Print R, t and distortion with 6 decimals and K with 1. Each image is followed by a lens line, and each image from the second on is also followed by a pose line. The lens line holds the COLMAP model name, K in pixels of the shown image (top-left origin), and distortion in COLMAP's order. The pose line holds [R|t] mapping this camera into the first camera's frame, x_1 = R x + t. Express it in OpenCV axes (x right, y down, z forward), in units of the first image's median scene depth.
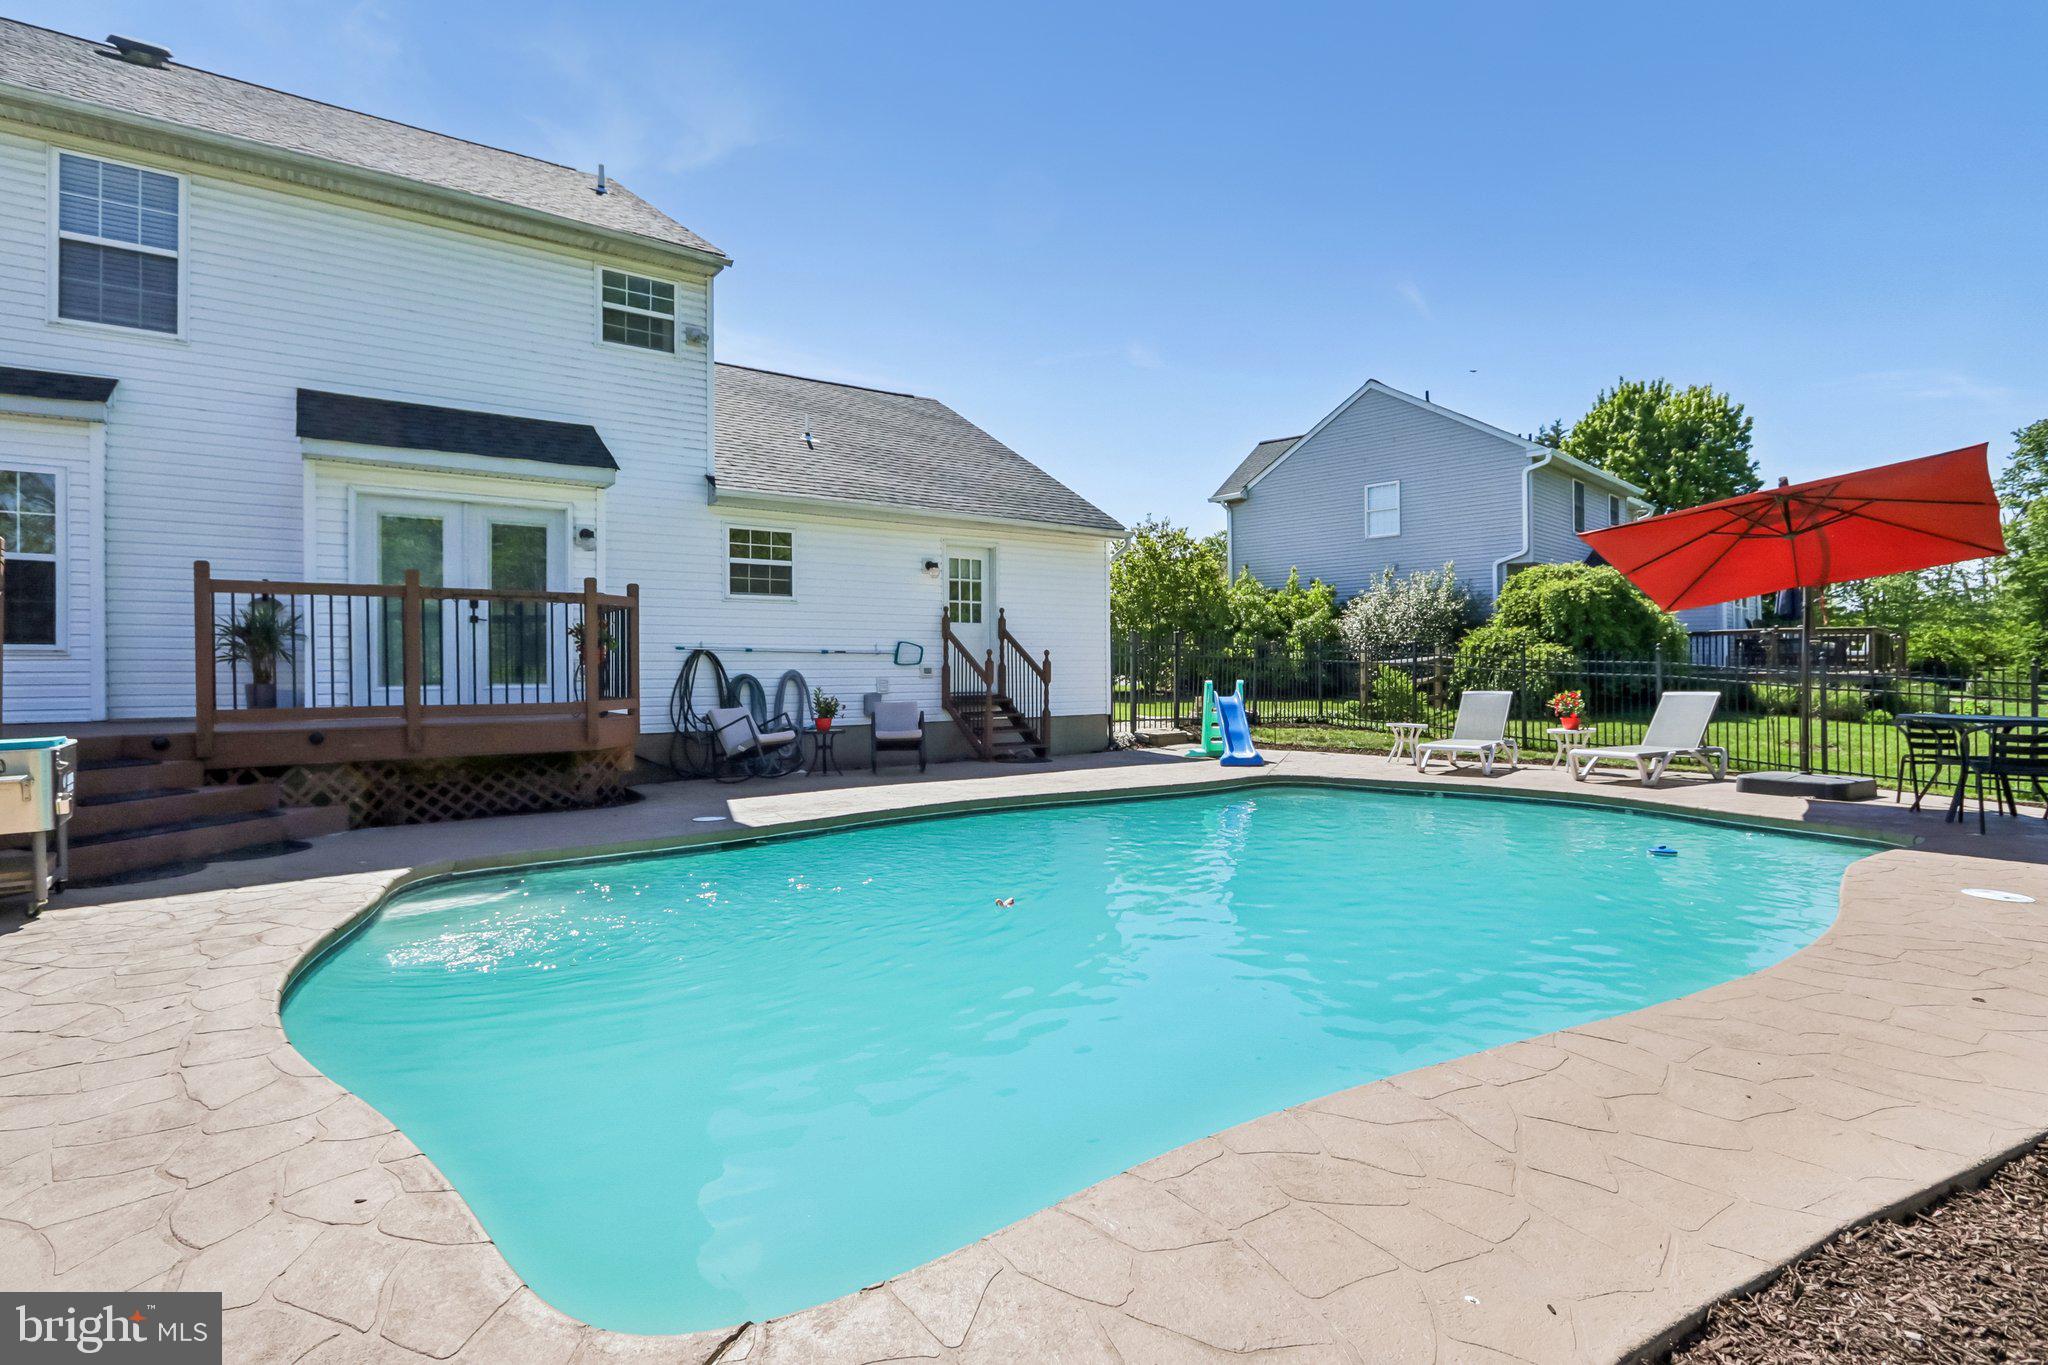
lens RADIAL K [[1027.8, 0, 1003.7], [0, 1027.8, 669.6], [0, 0, 1]] dist [-0.014495, 0.001755]
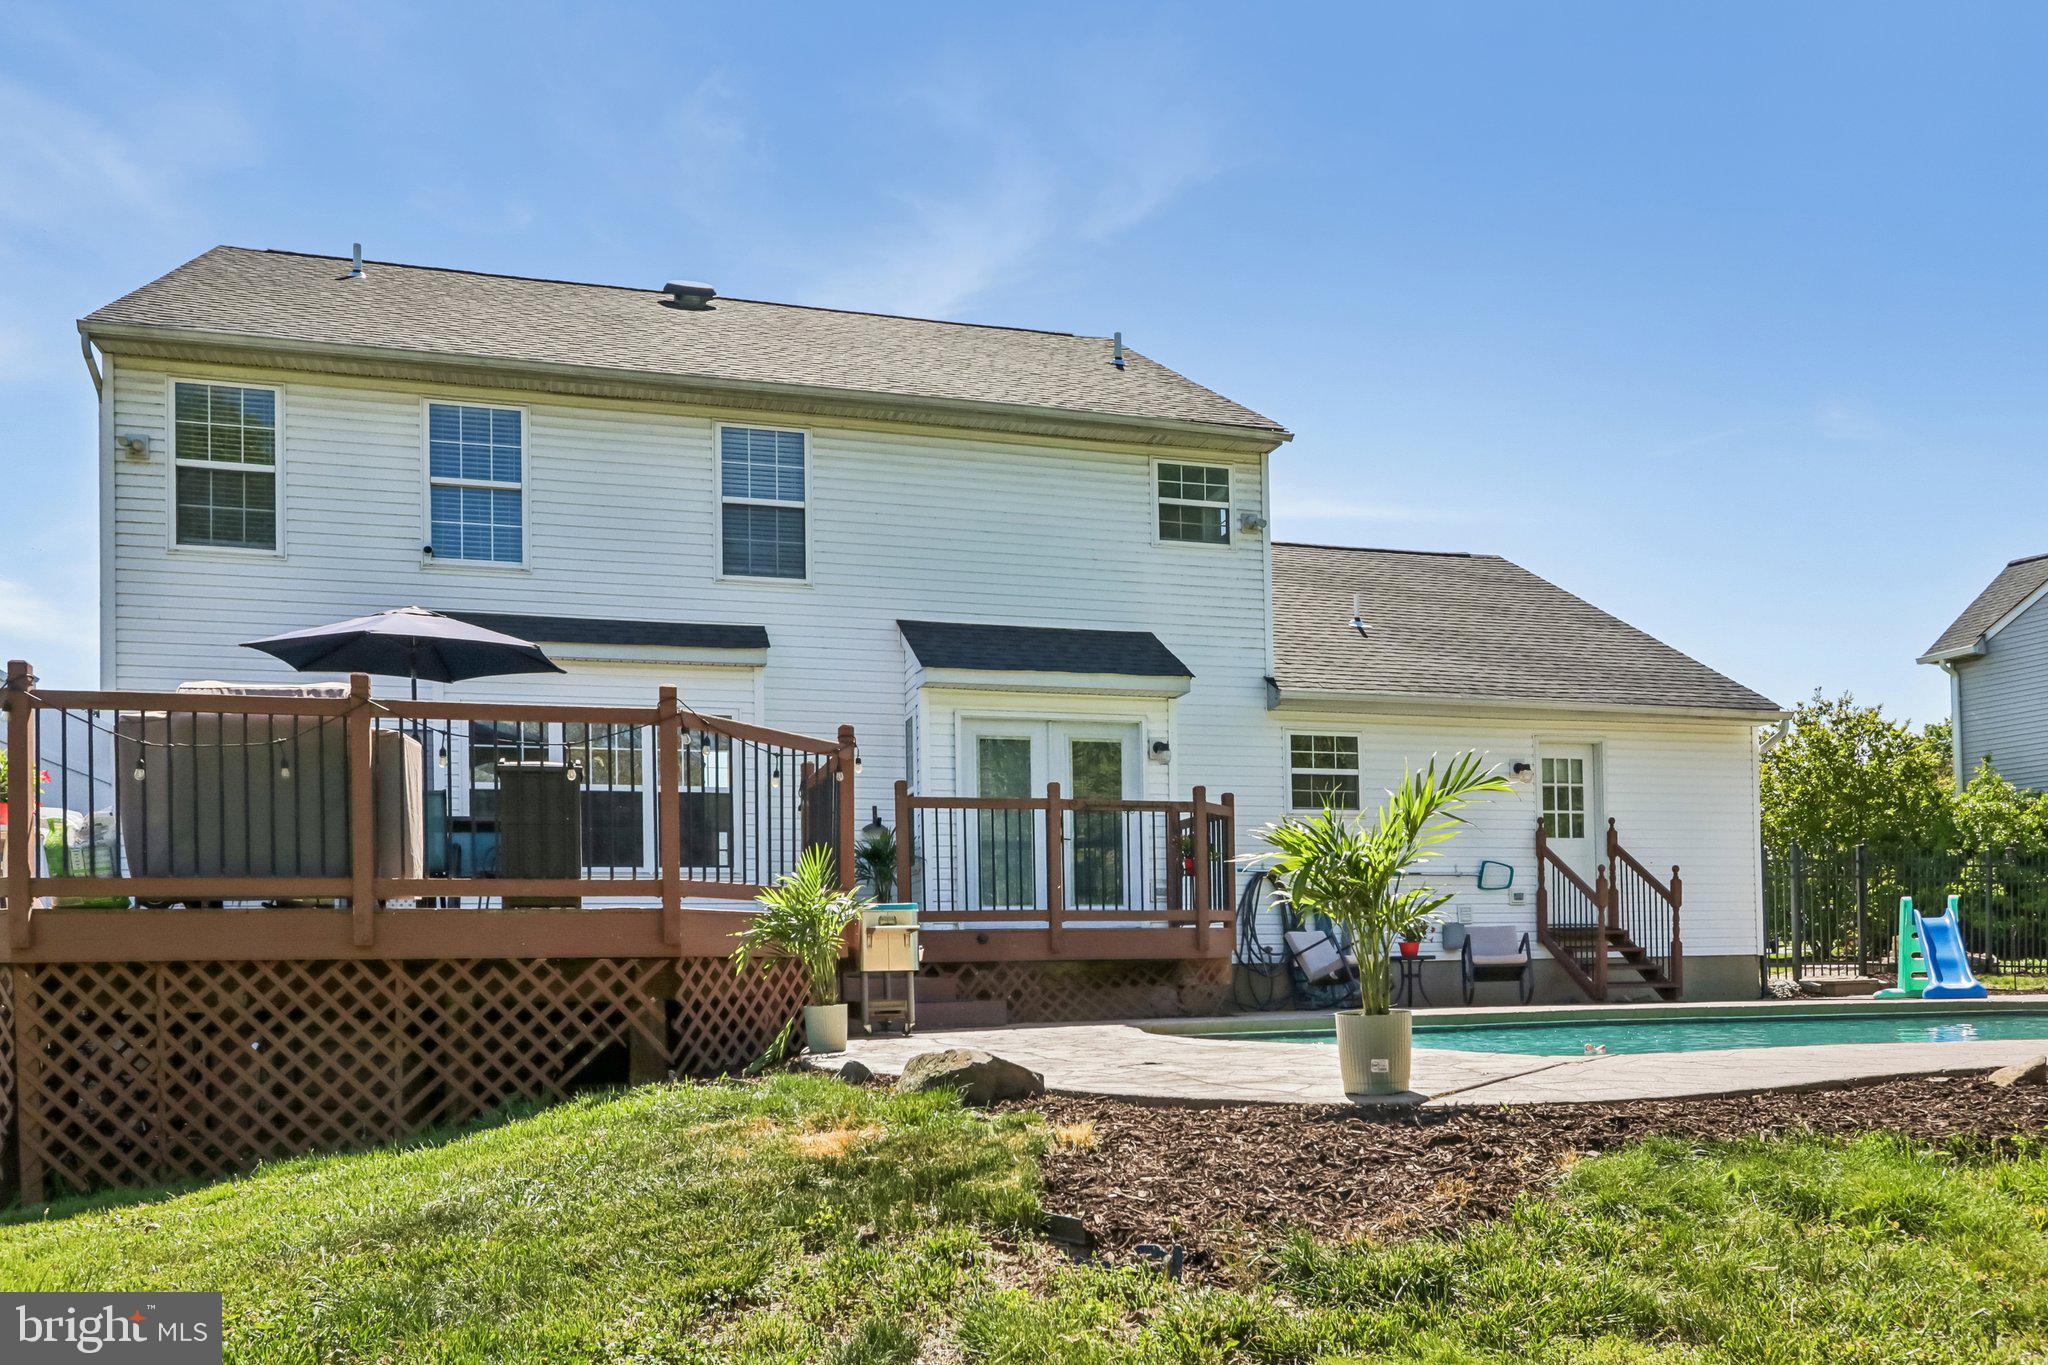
lens RADIAL K [[1682.0, 0, 968.5], [0, 1682.0, 975.9], [0, 0, 1]] dist [-0.002939, 0.017624]
pose [[0.946128, -0.015963, -0.323398, -0.063531], [0.014090, 0.999868, -0.008130, 0.077817], [0.323485, 0.003135, 0.946228, -0.460428]]
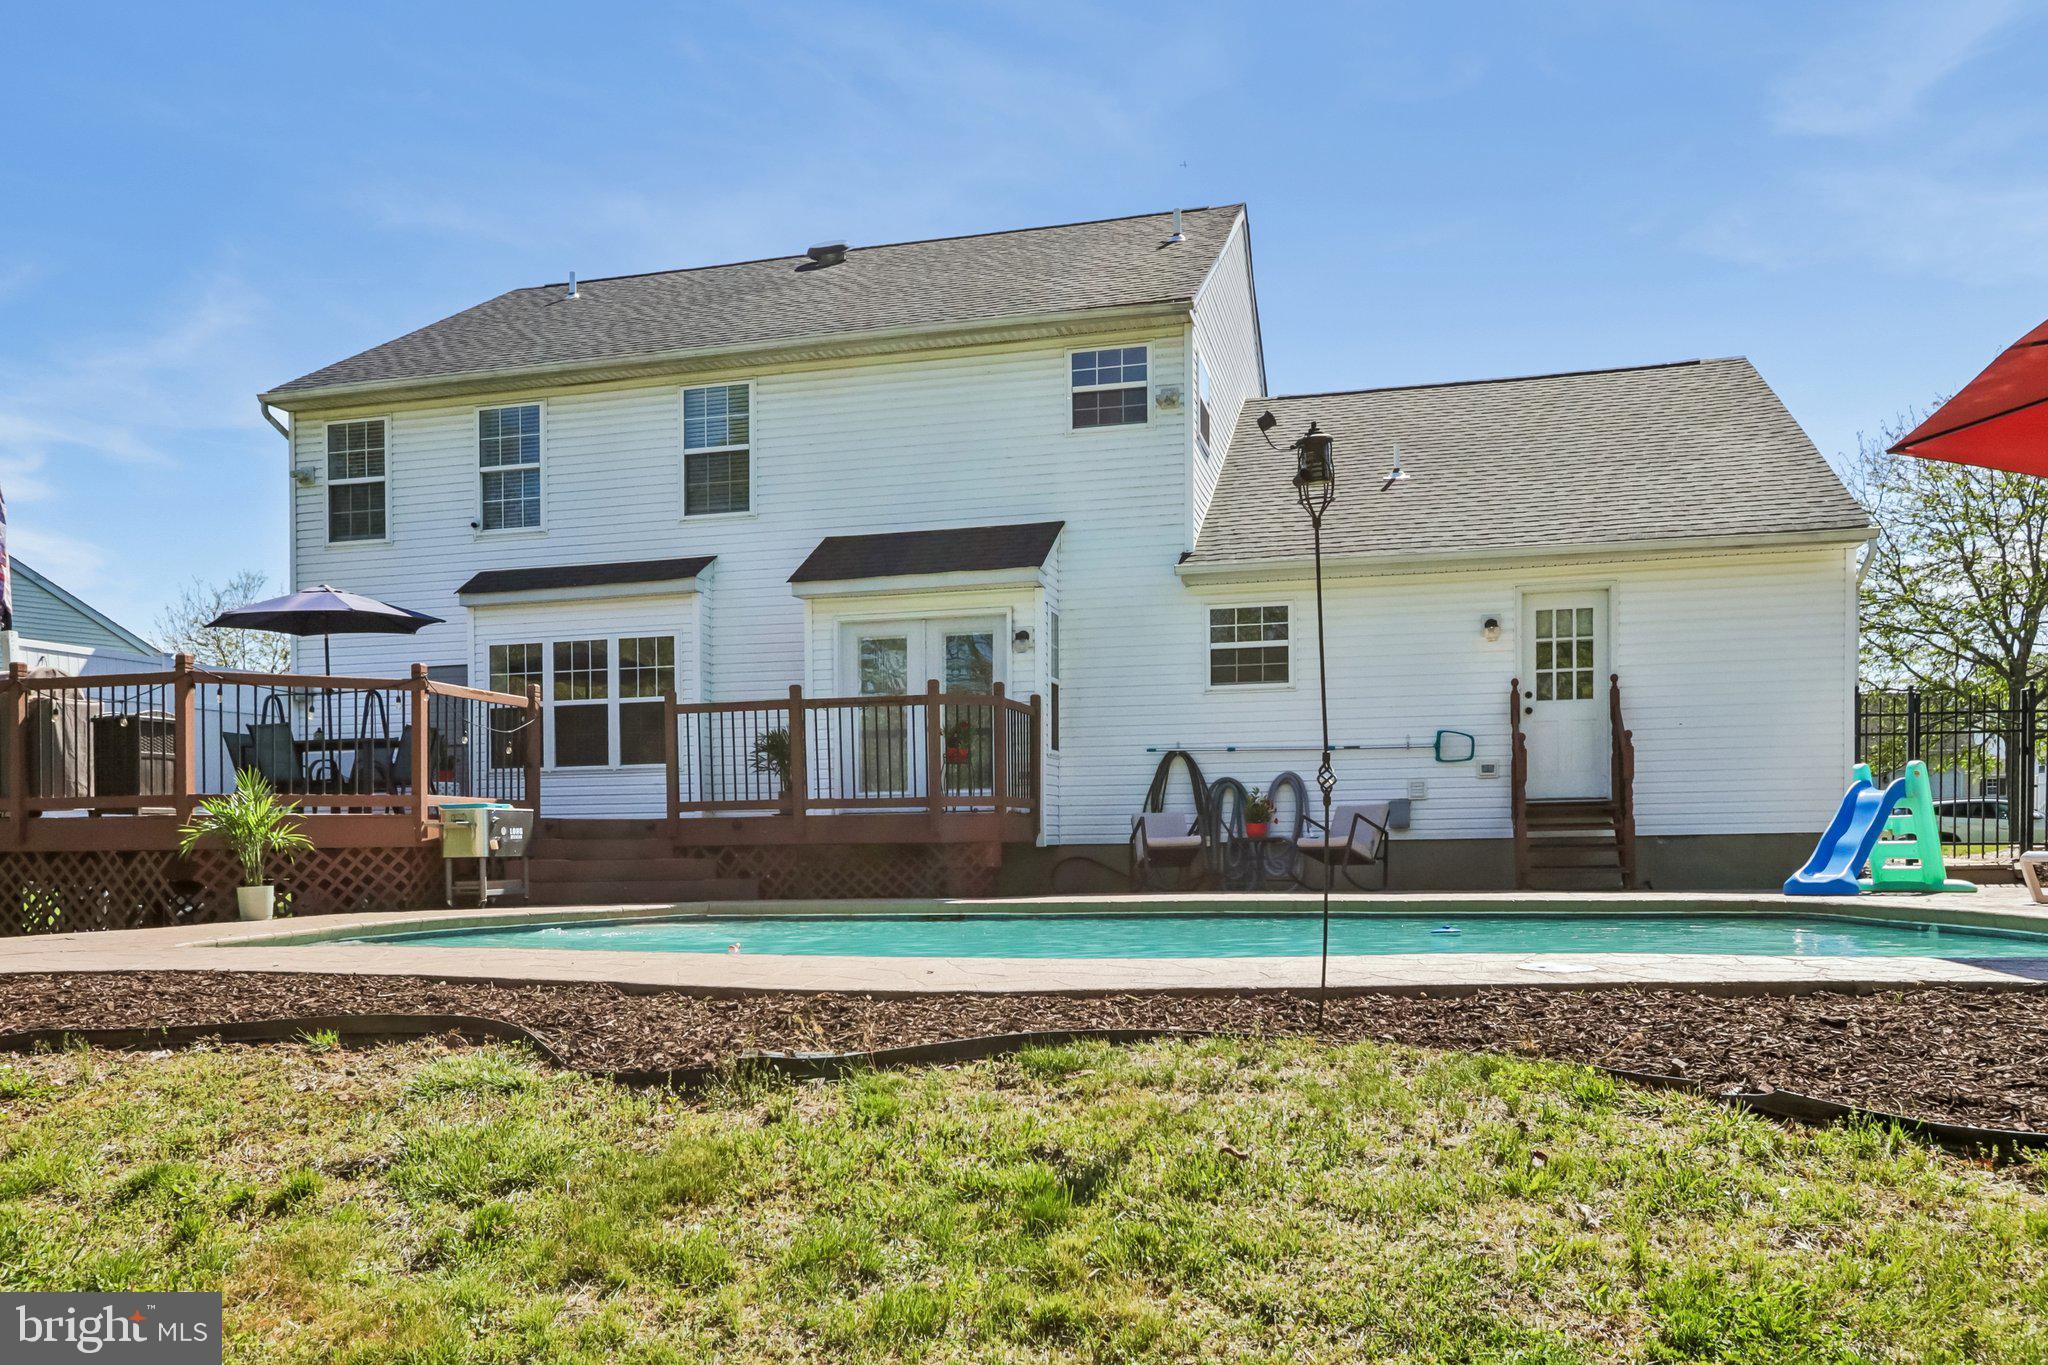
lens RADIAL K [[1658.3, 0, 1030.8], [0, 1658.3, 892.6], [0, 0, 1]] dist [0.003606, 0.003416]
pose [[0.612555, 0.016491, -0.790256, 0.749341], [0.007185, 0.999625, 0.026429, 0.063256], [0.790396, -0.021867, 0.612206, 0.015959]]
